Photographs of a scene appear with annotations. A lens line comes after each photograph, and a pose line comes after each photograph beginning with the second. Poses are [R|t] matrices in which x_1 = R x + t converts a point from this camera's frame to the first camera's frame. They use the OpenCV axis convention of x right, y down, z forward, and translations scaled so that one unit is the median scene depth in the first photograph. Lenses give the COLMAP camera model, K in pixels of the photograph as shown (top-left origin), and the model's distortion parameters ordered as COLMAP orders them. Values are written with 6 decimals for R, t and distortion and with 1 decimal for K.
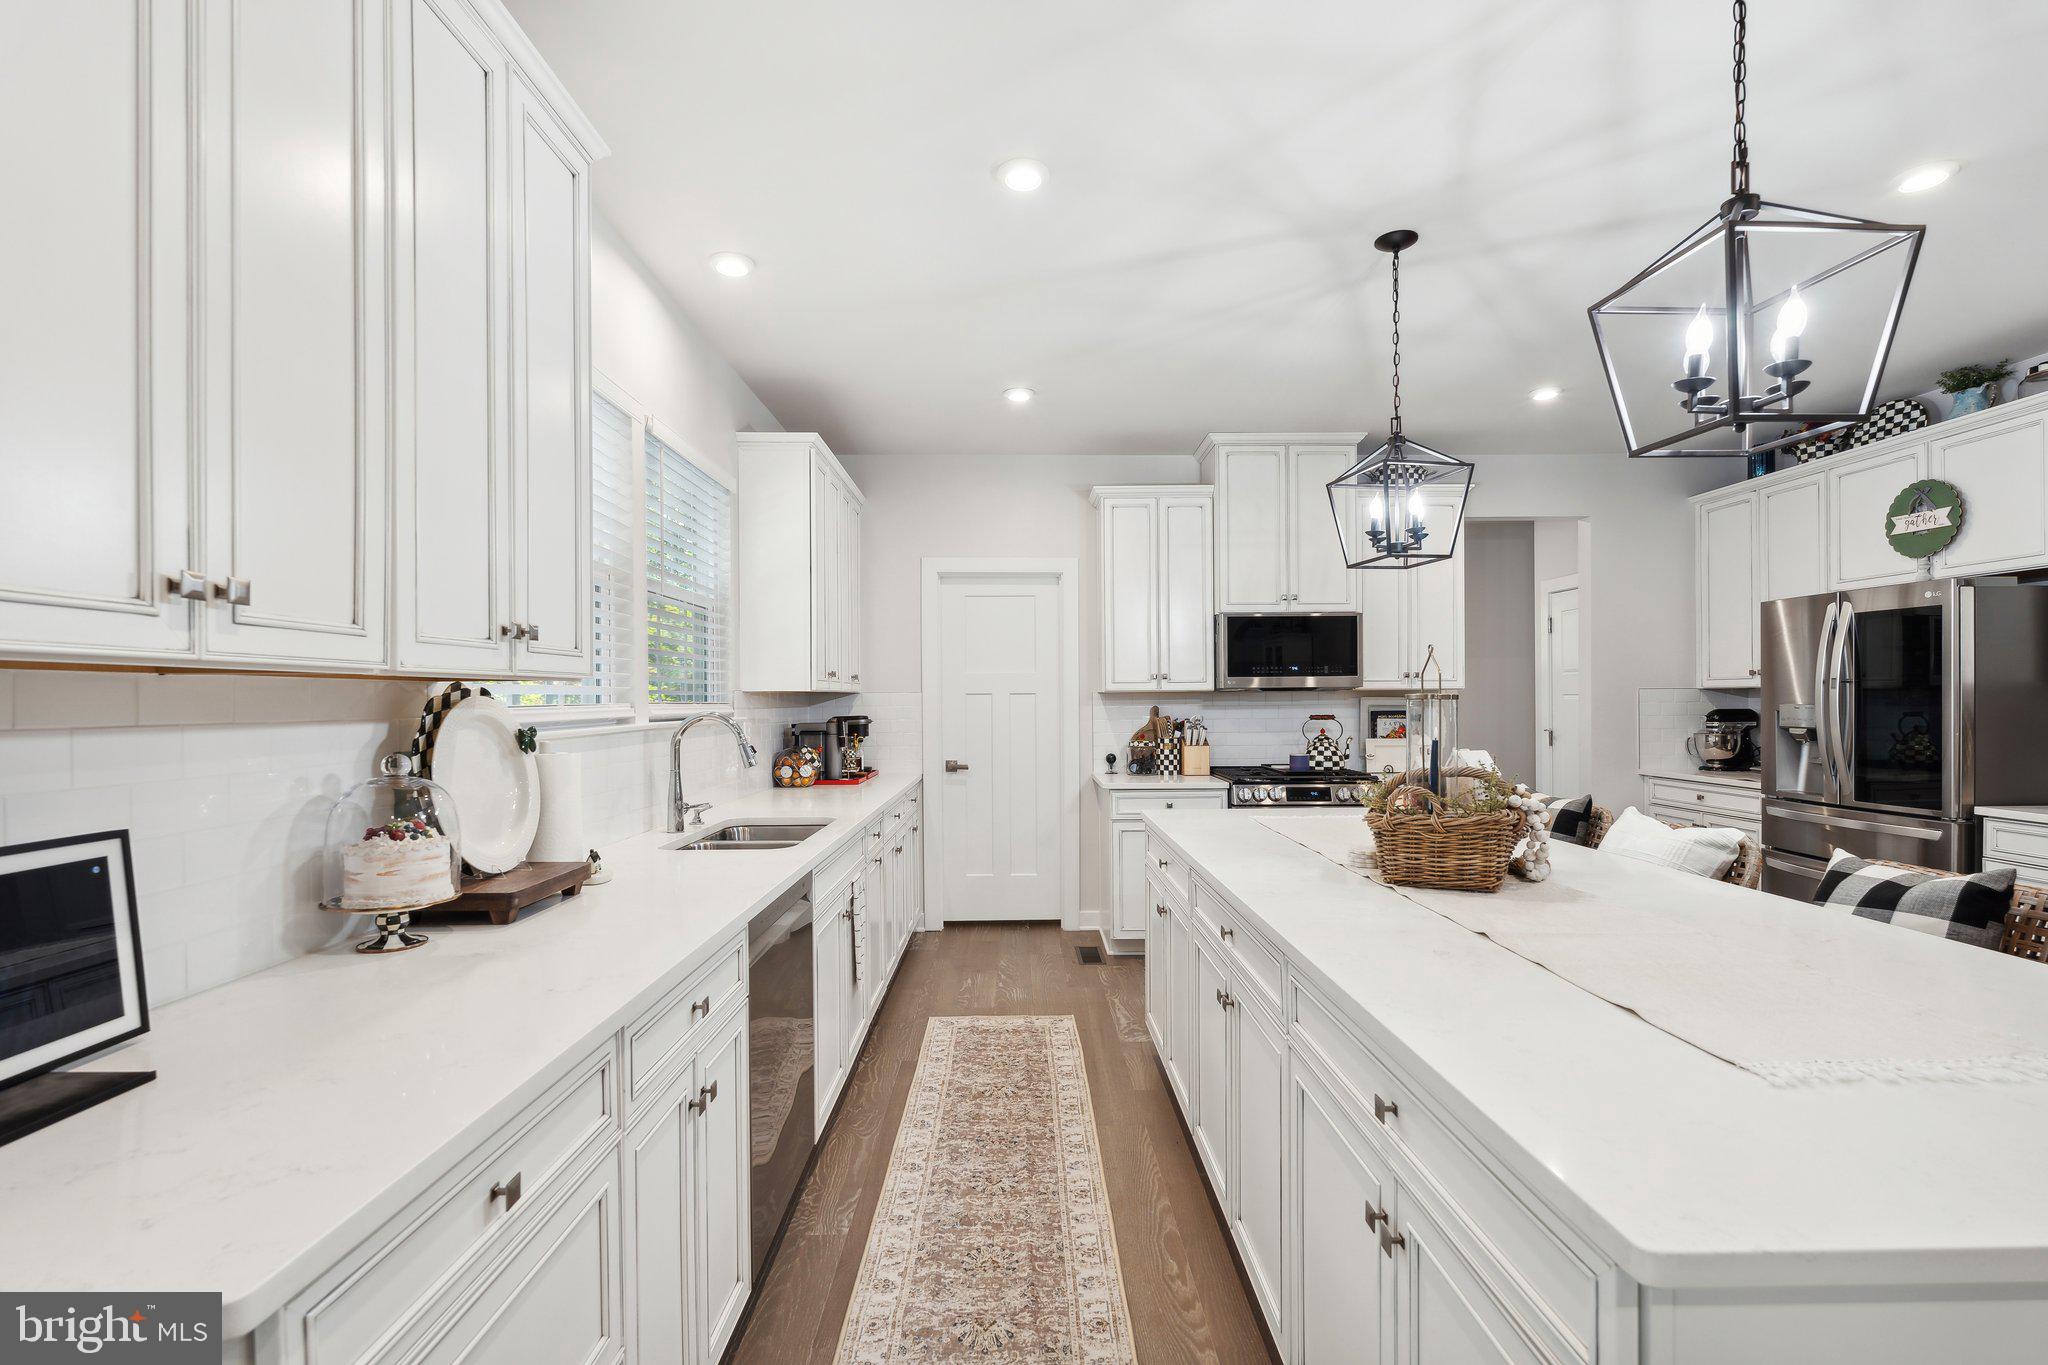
lens RADIAL K [[919.2, 0, 1025.6], [0, 919.2, 701.9], [0, 0, 1]] dist [-0.003748, 0.000124]
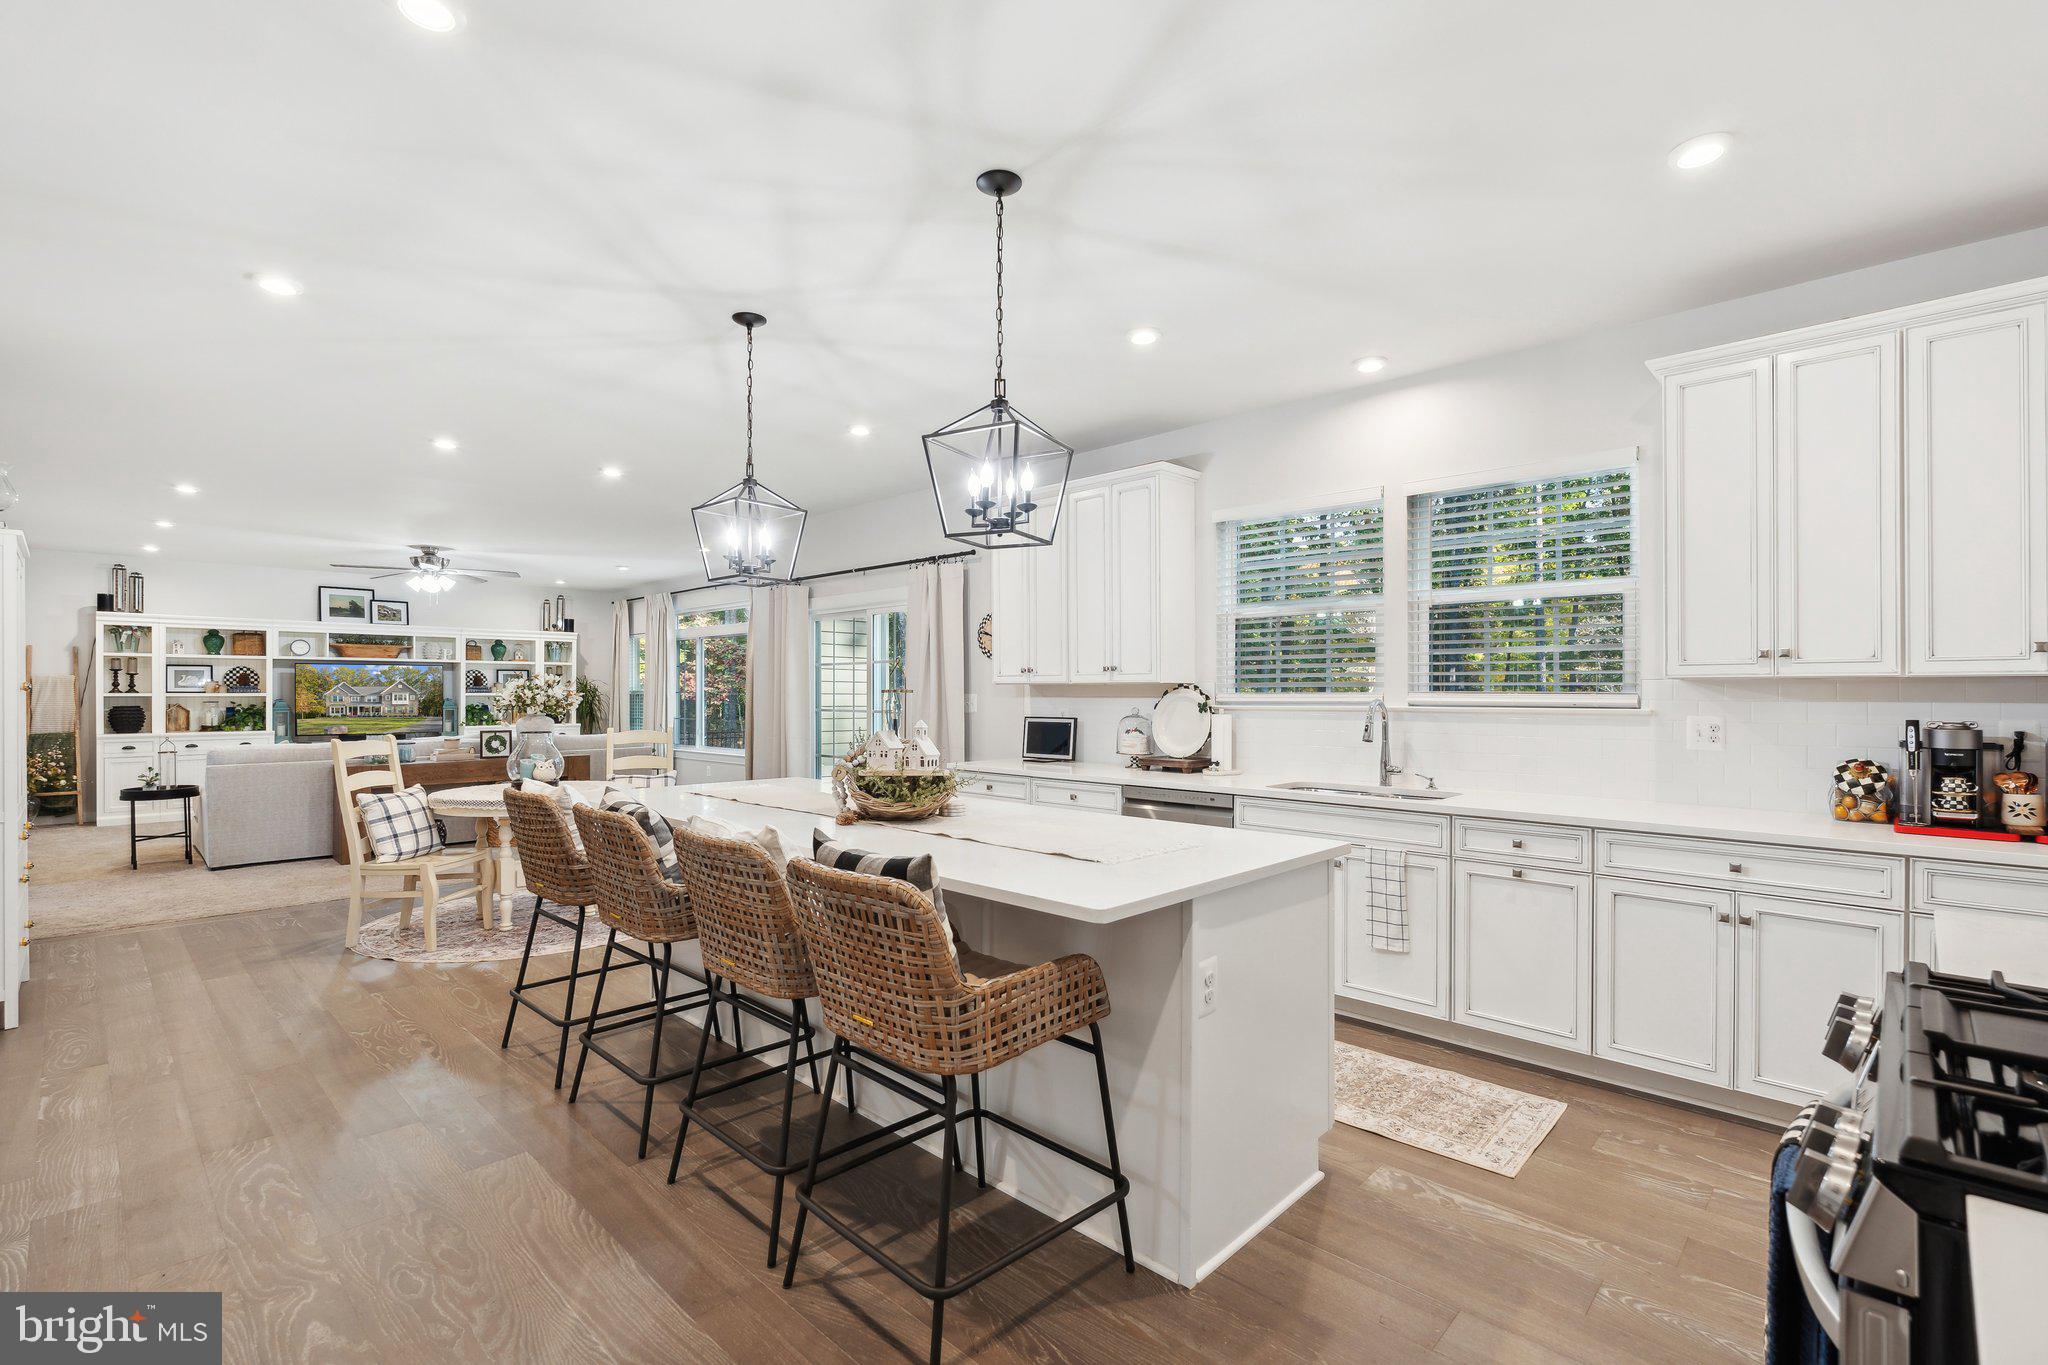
lens RADIAL K [[914.1, 0, 1022.5], [0, 914.1, 686.7], [0, 0, 1]] dist [-0.002988, -0.000525]
pose [[-0.700788, 0.003968, -0.713358, 0.714741], [0.001733, 0.999991, 0.003860, -0.010220], [0.713367, 0.001468, -0.700789, 1.143305]]
